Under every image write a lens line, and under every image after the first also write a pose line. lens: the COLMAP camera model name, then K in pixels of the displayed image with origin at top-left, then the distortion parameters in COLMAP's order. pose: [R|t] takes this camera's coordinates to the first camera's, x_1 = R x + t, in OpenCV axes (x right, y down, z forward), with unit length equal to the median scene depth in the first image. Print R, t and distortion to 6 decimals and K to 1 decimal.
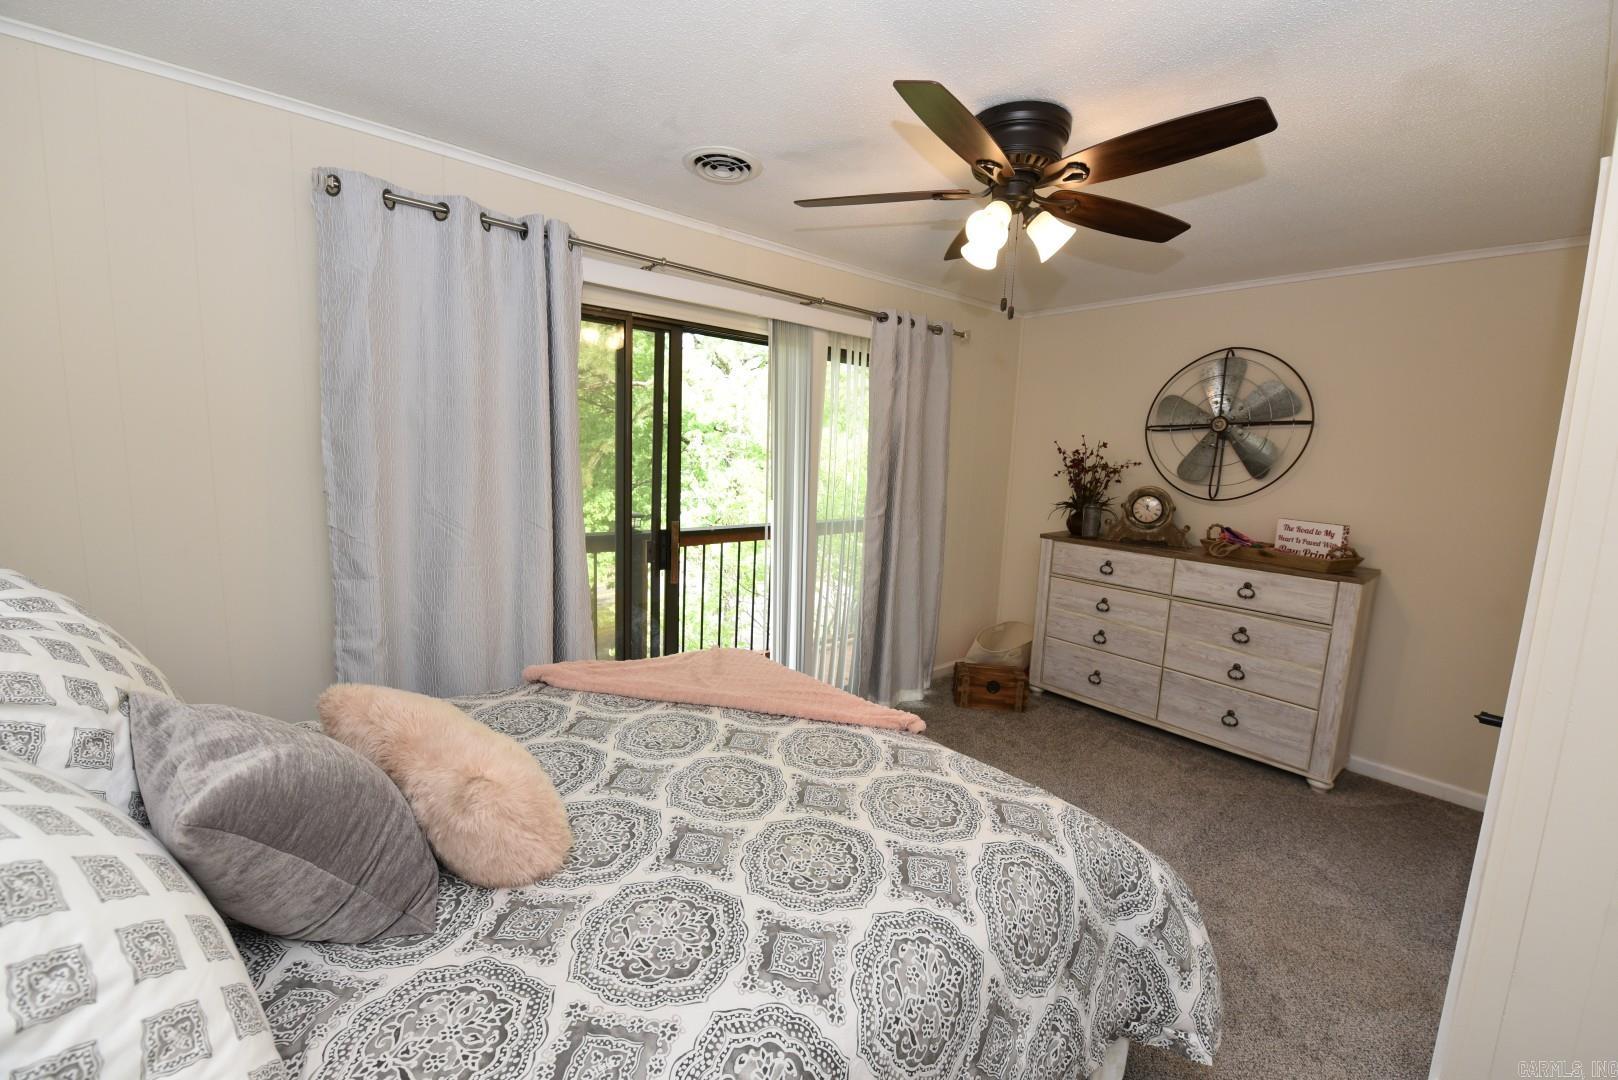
lens RADIAL K [[642.0, 0, 814.1], [0, 642.0, 542.6], [0, 0, 1]] dist [-0.017377, -0.001672]
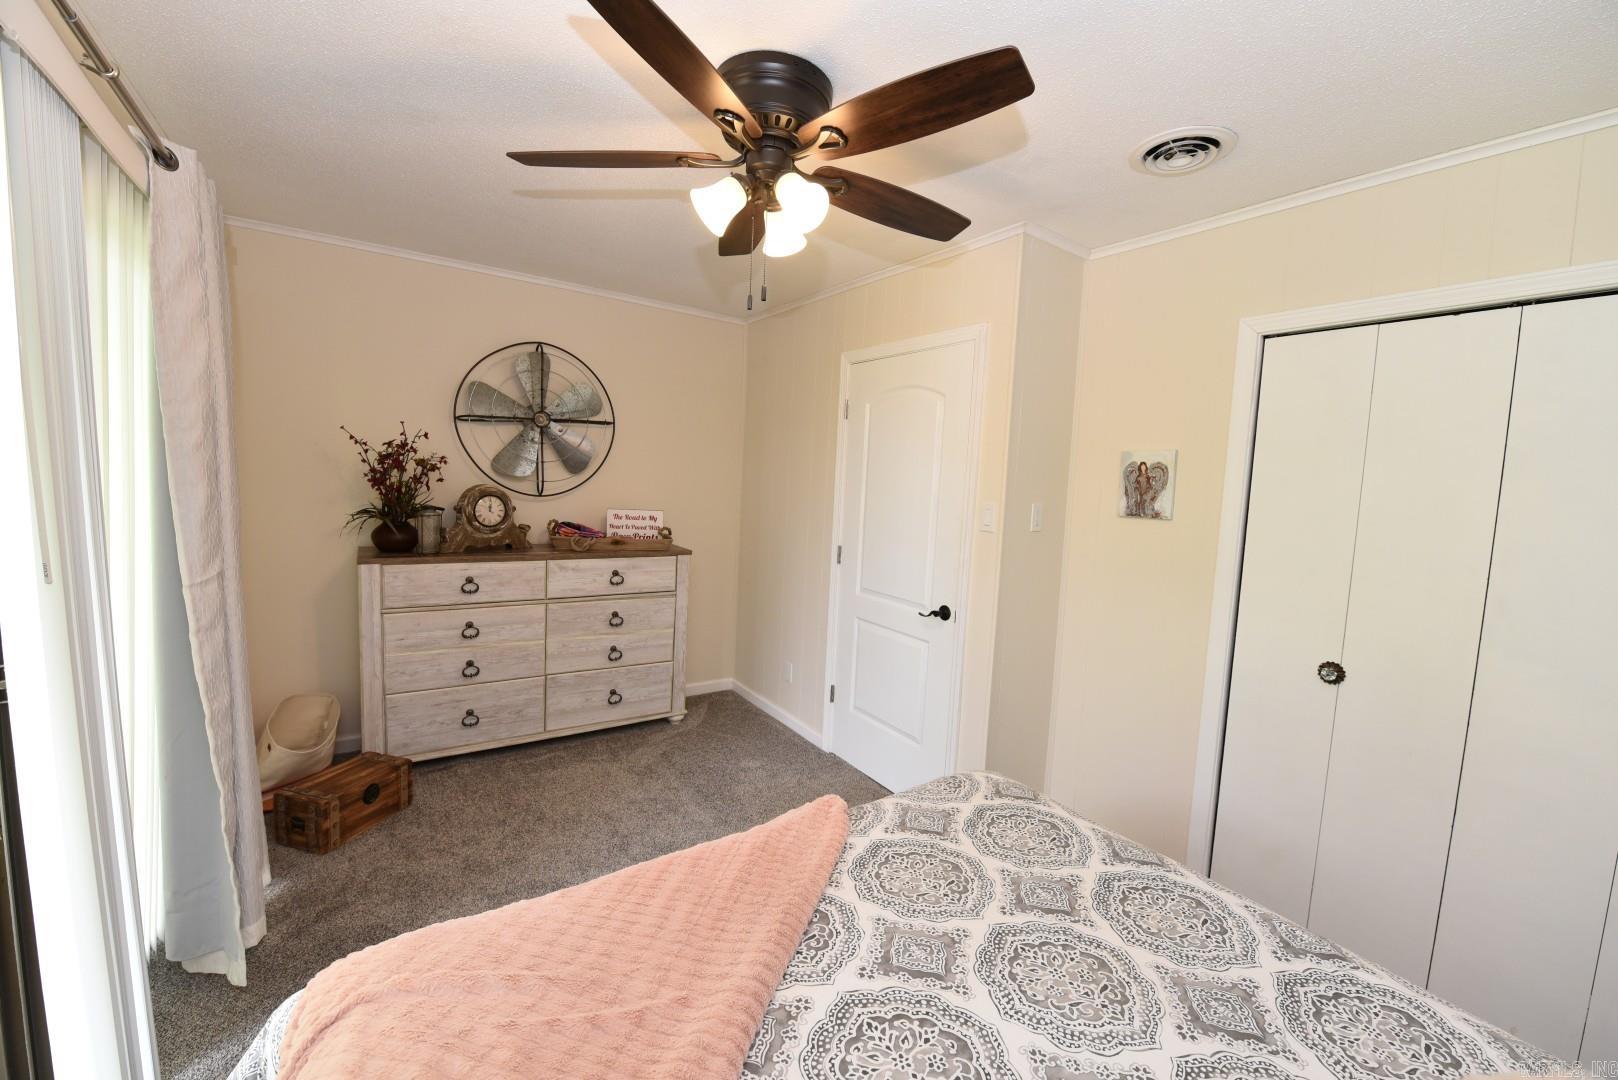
lens RADIAL K [[642.0, 0, 814.2], [0, 642.0, 539.7], [0, 0, 1]] dist [-0.017377, -0.001672]
pose [[0.096910, -0.132982, 0.986369, -0.332774], [0.095916, 0.987669, 0.123733, -0.084982], [-0.990661, 0.082618, 0.108470, 0.497205]]
